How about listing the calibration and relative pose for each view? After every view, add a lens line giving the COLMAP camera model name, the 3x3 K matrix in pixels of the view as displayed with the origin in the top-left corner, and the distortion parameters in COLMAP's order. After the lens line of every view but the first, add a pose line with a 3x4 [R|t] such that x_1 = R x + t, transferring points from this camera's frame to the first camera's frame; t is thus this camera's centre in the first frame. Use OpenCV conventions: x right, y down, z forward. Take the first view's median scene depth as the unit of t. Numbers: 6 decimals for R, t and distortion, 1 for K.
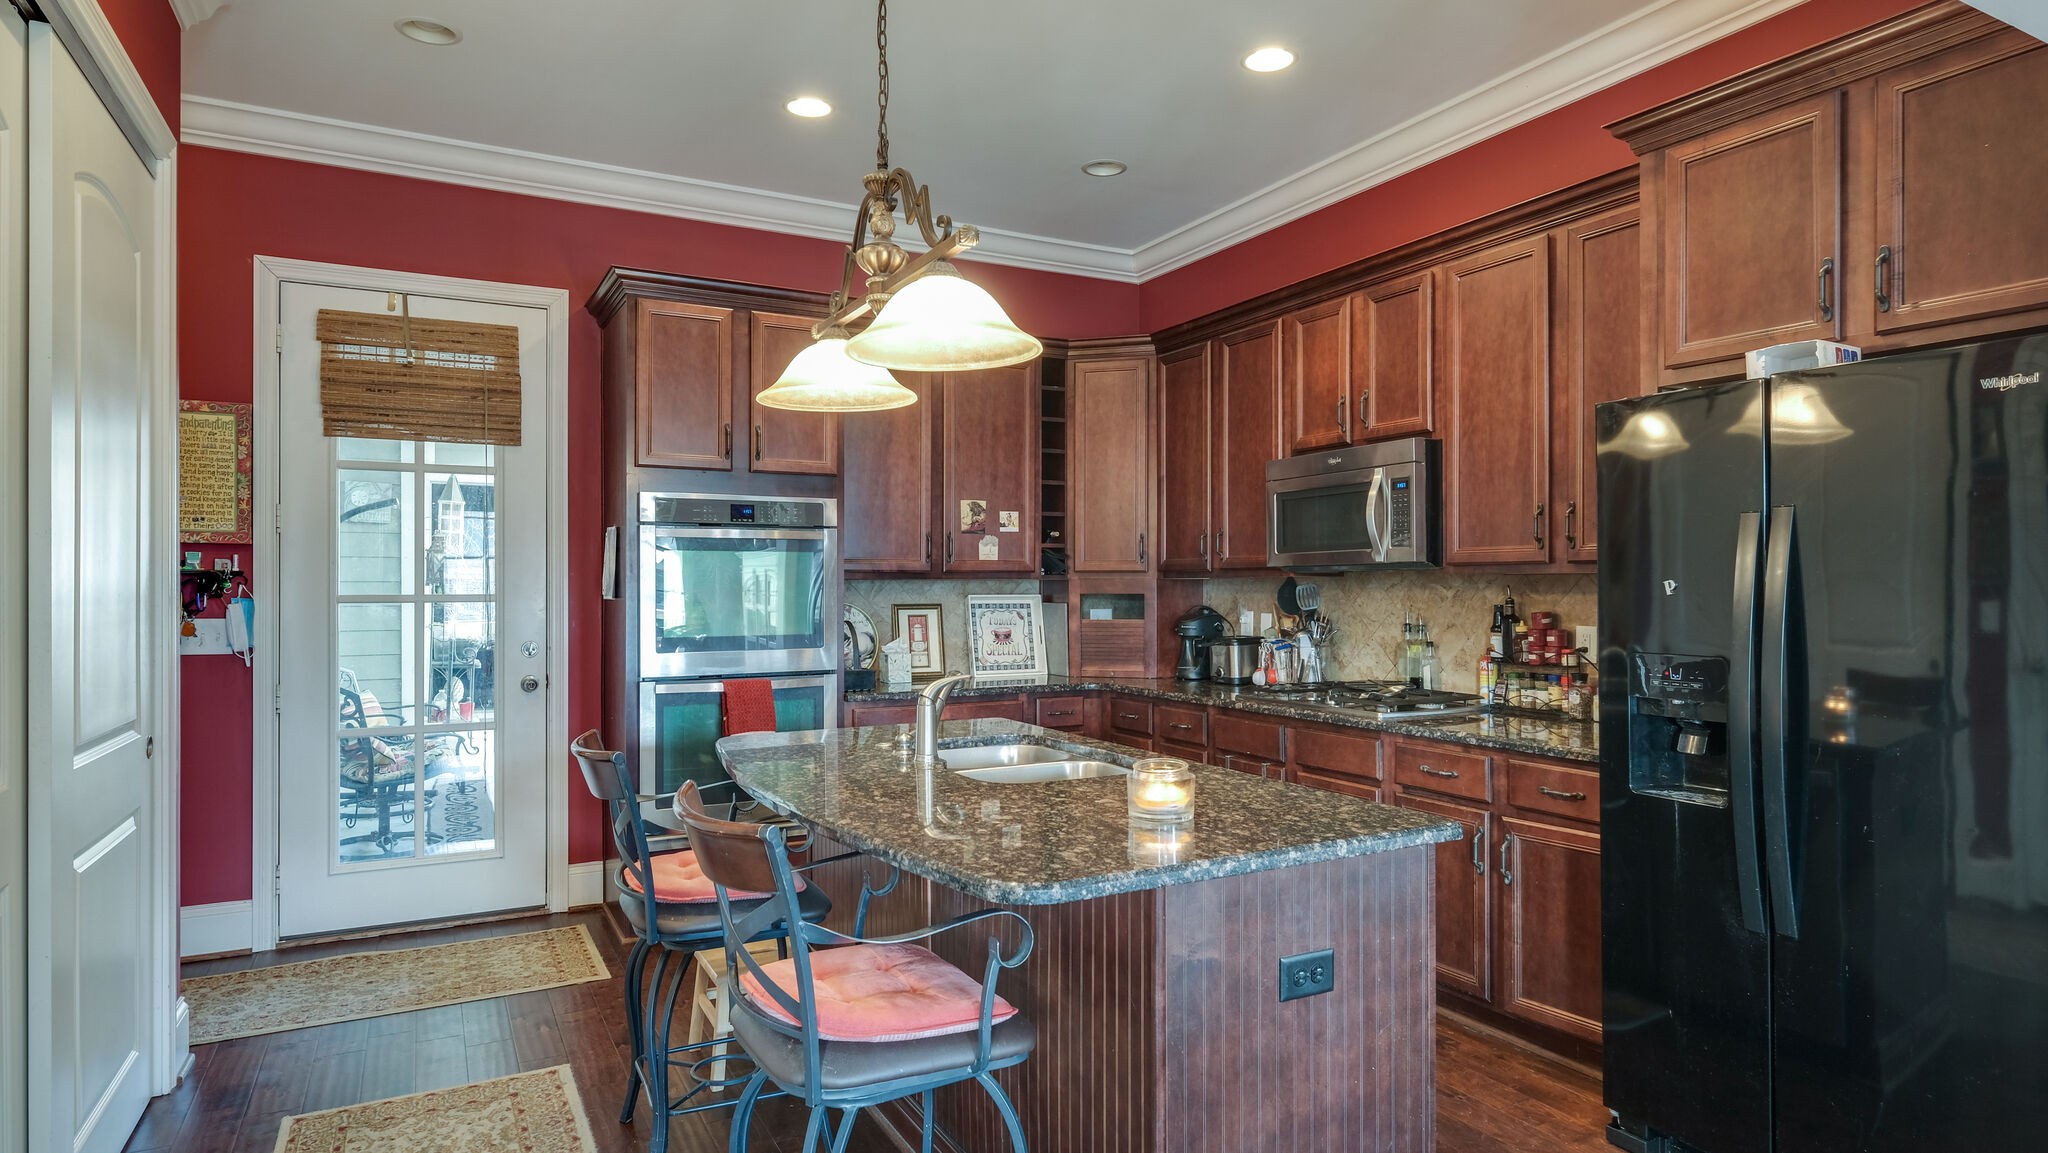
lens RADIAL K [[1140.0, 0, 1012.9], [0, 1140.0, 587.1], [0, 0, 1]] dist [0.001214, 0.000073]
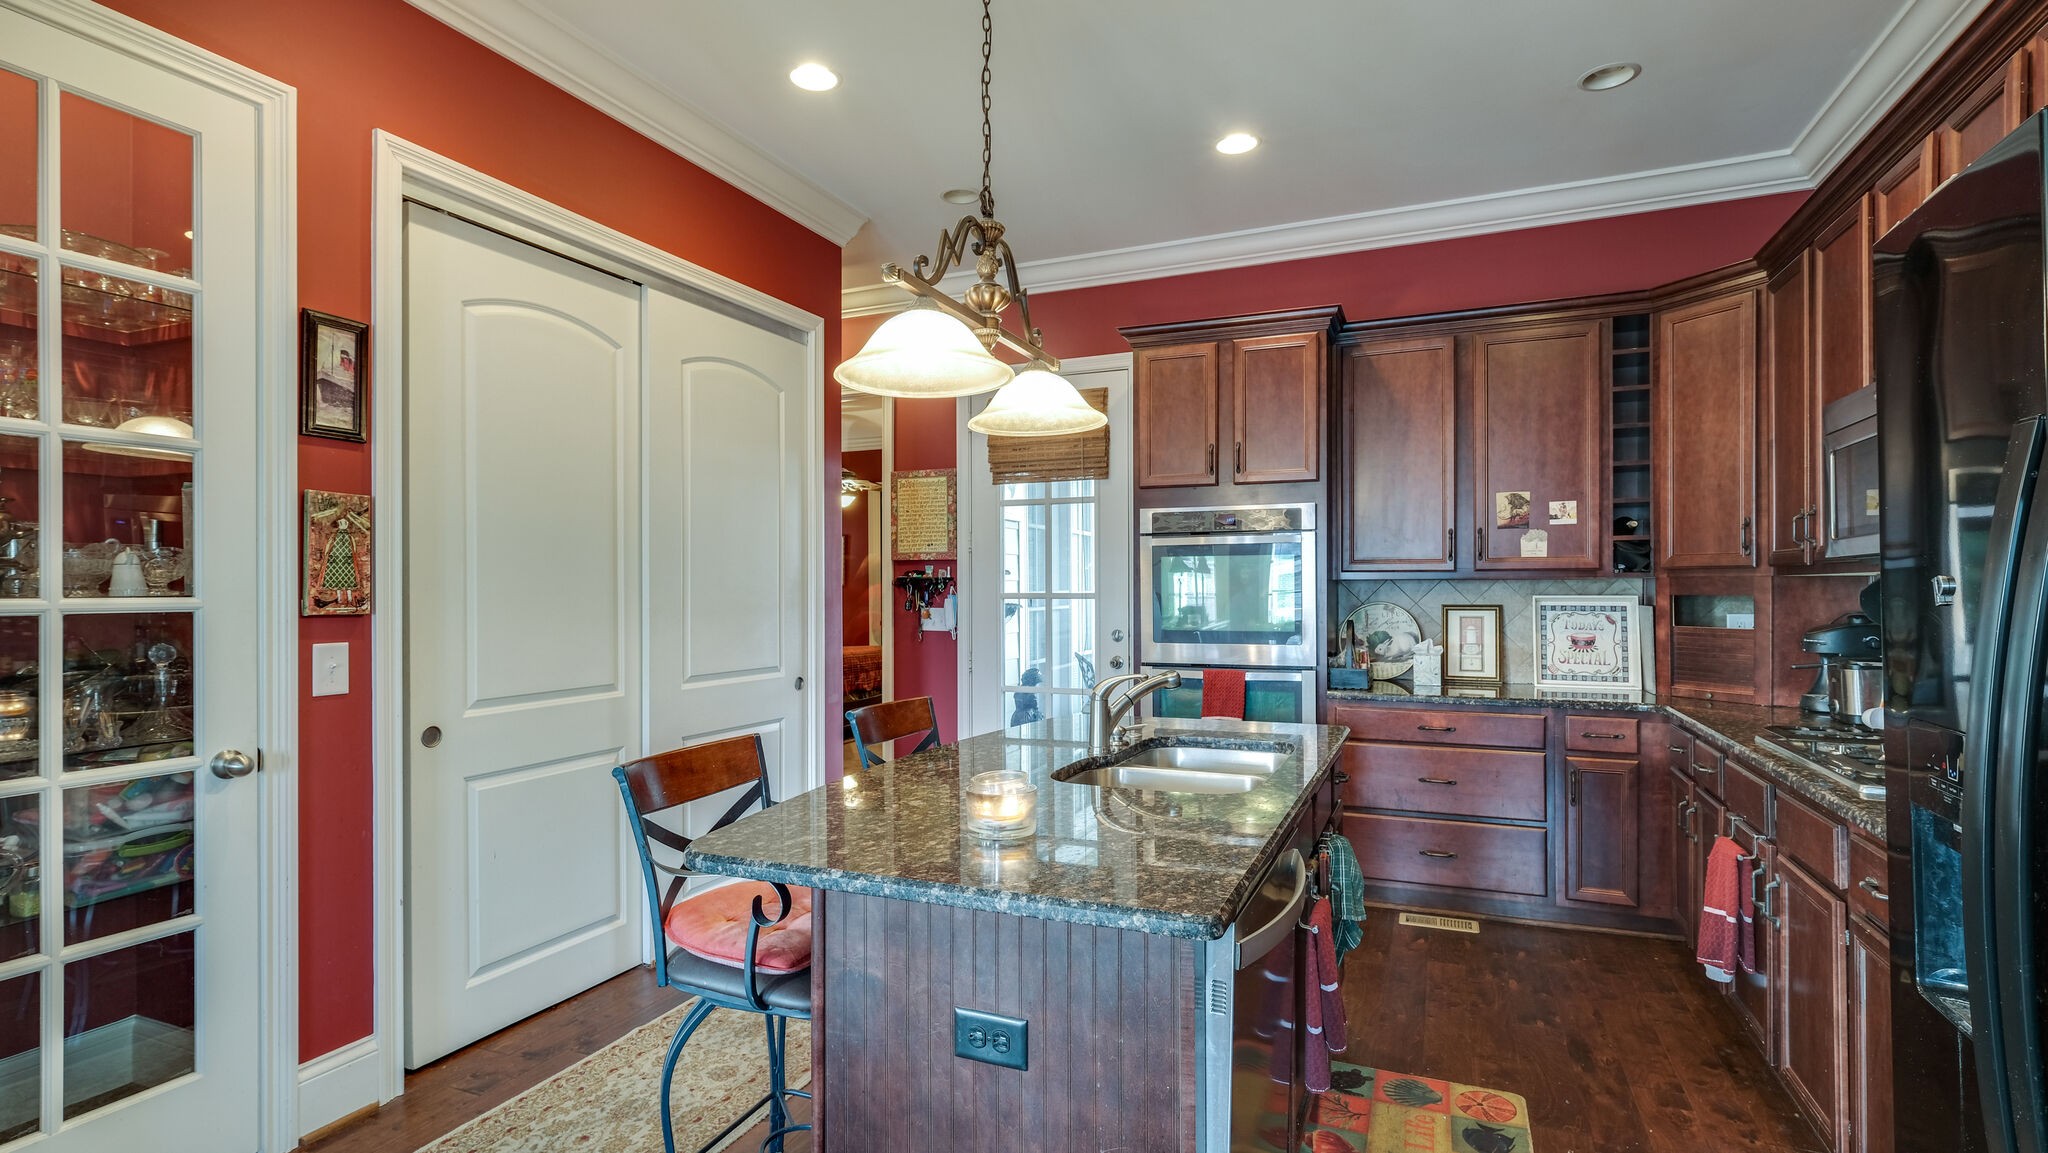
lens RADIAL K [[958.6, 0, 1039.1], [0, 958.6, 583.5], [0, 0, 1]] dist [0.006313, 0.000071]
pose [[0.631273, -0.003546, -0.775552, 0.318066], [0.001940, 0.999994, -0.002993, -0.001294], [0.775558, 0.000385, 0.631276, 0.217987]]
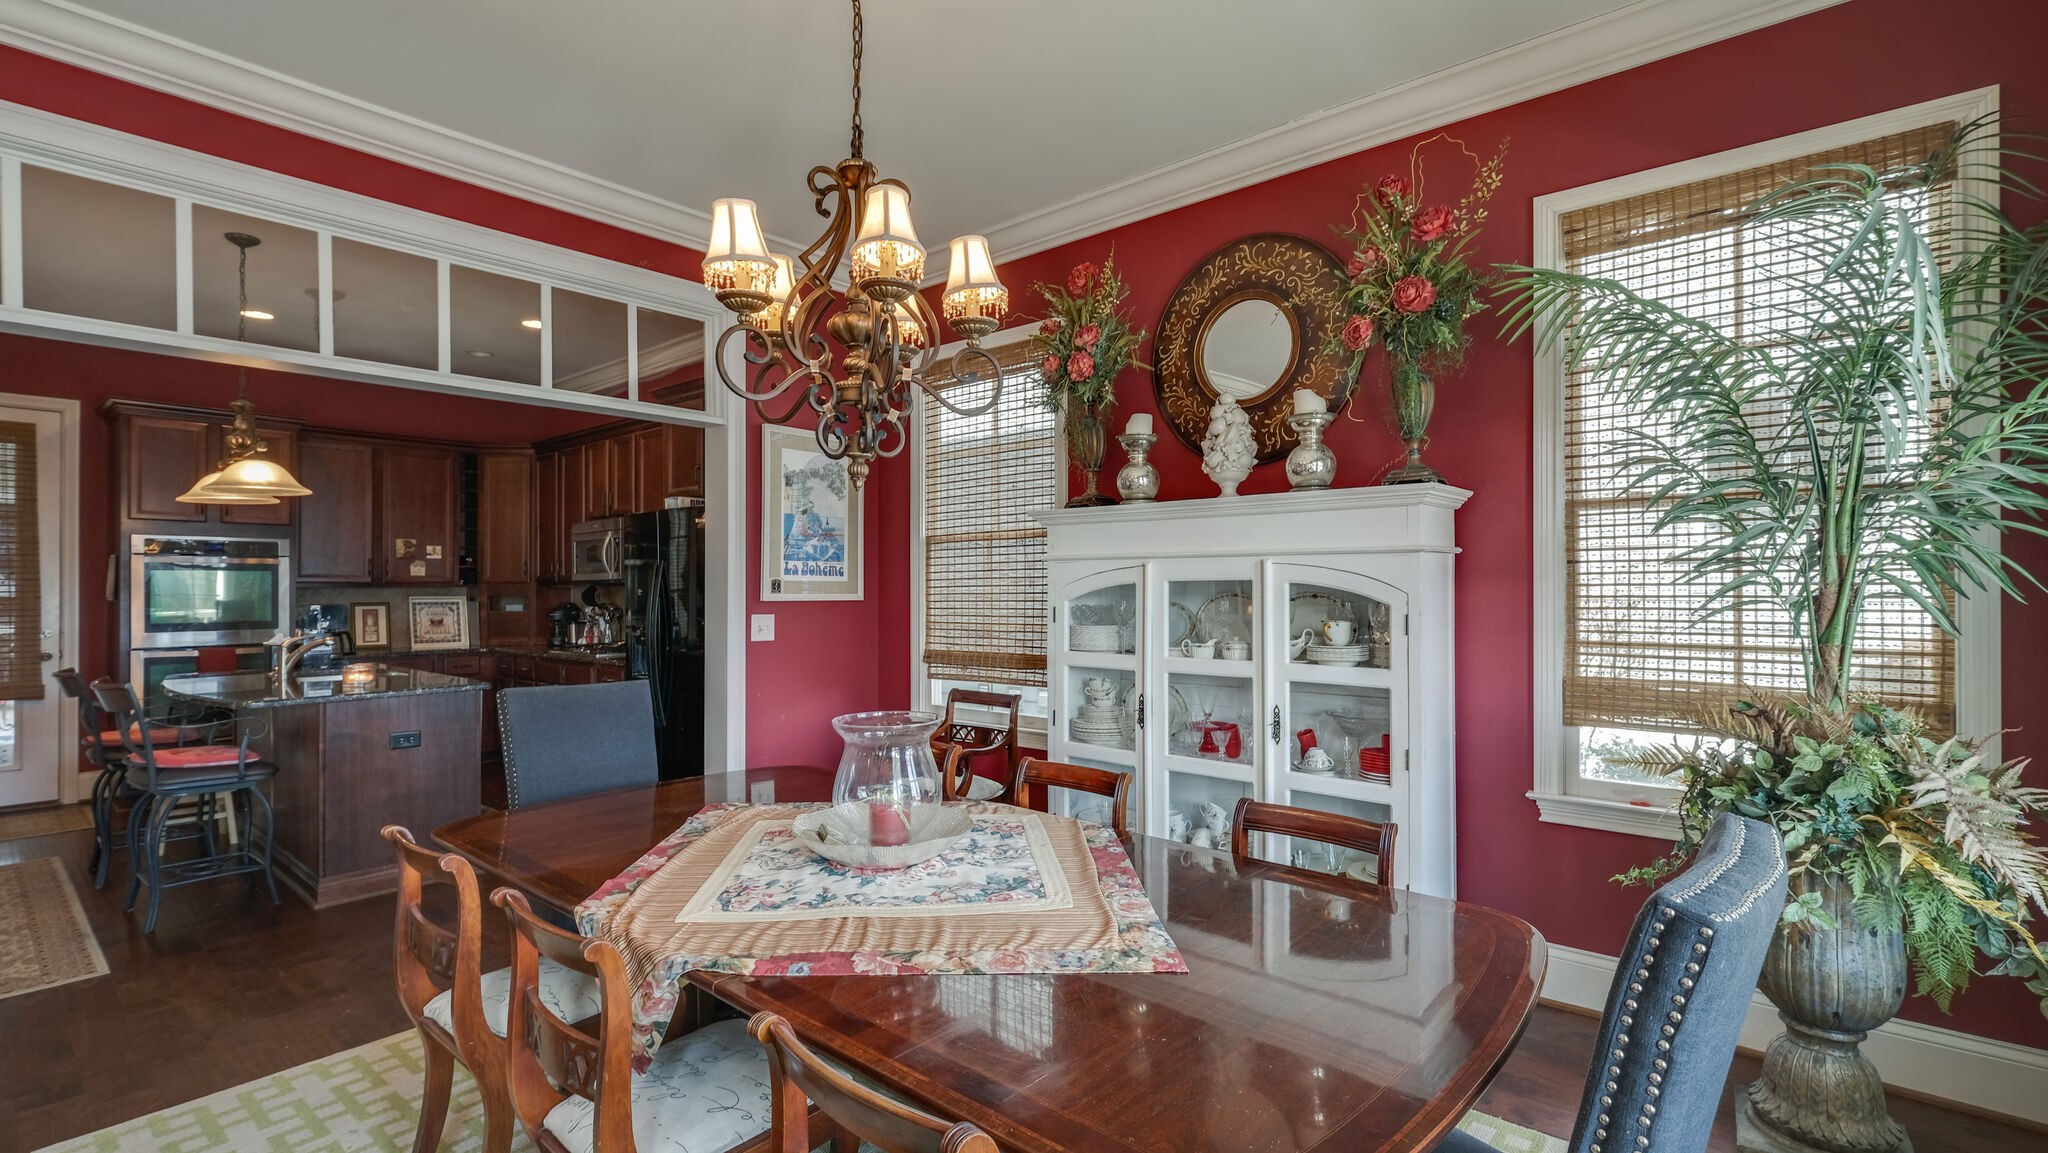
lens RADIAL K [[958.6, 0, 1040.7], [0, 958.6, 584.1], [0, 0, 1]] dist [0.006313, 0.000071]
pose [[0.932872, 0.000733, 0.360208, 0.316124], [0.001670, 0.999978, -0.006359, -0.000992], [-0.360205, 0.006534, 0.932850, -0.614540]]
